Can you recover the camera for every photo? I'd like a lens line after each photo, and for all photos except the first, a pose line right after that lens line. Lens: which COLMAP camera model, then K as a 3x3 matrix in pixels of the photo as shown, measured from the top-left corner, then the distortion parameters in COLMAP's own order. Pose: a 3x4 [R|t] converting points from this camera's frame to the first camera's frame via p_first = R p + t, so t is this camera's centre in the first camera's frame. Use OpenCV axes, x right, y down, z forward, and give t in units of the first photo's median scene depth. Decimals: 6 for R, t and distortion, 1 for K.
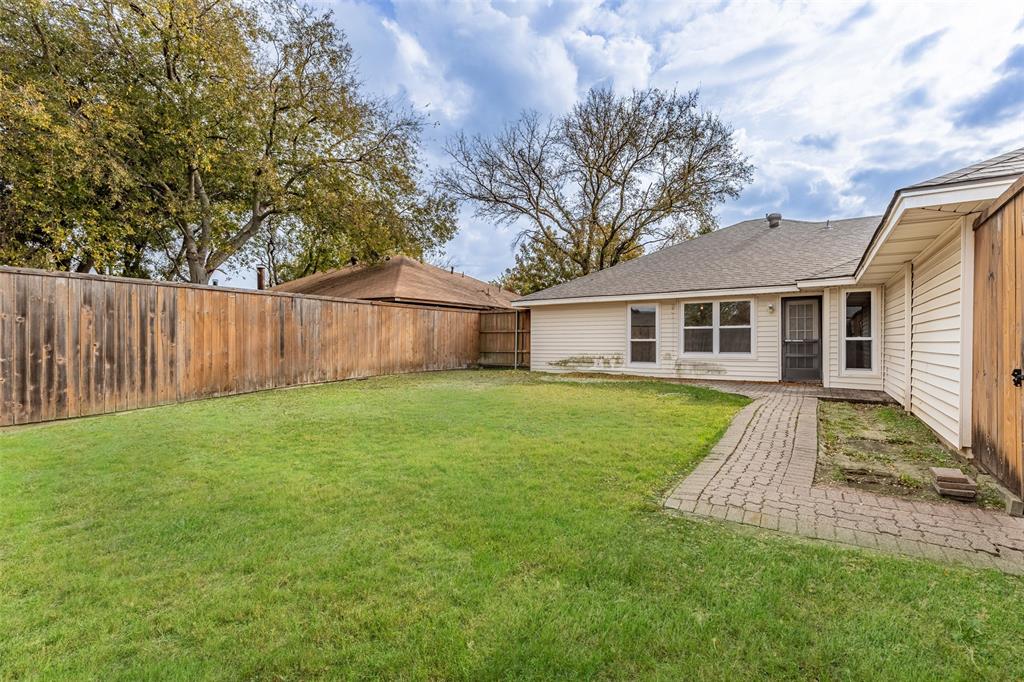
lens RADIAL K [[463.7, 0, 511.7], [0, 463.7, 343.0], [0, 0, 1]] dist [0.008416, -0.000986]
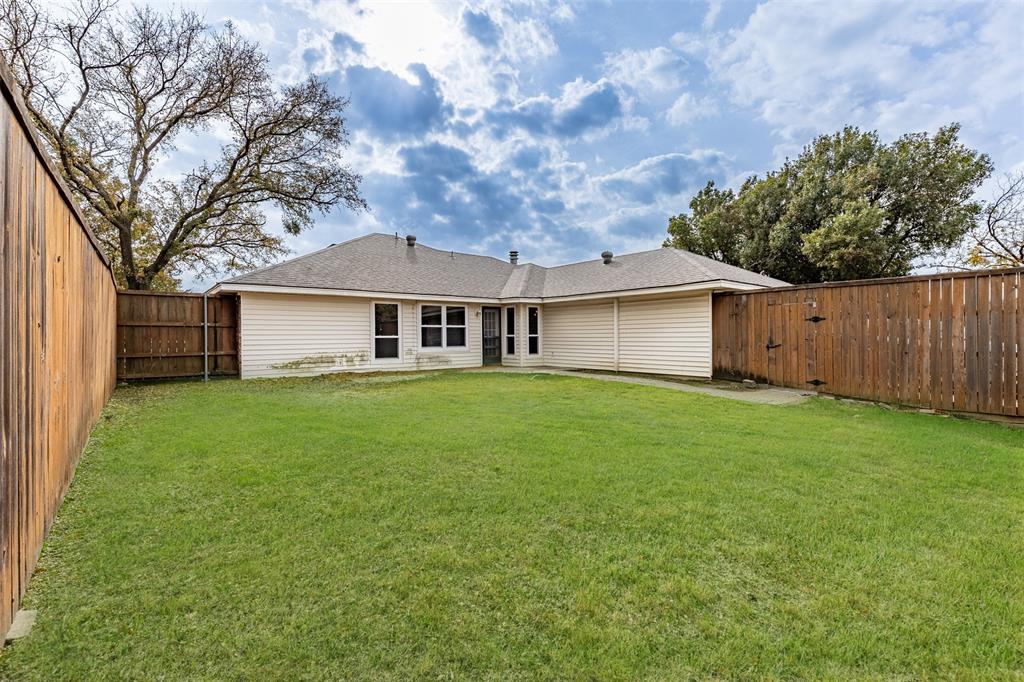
lens RADIAL K [[463.7, 0, 516.7], [0, 463.7, 337.2], [0, 0, 1]] dist [0.008416, -0.000986]
pose [[0.307037, -0.003599, 0.951691, -0.619351], [0.009530, 0.999954, 0.000707, -0.003602], [-0.951650, 0.008852, 0.307057, 0.407444]]
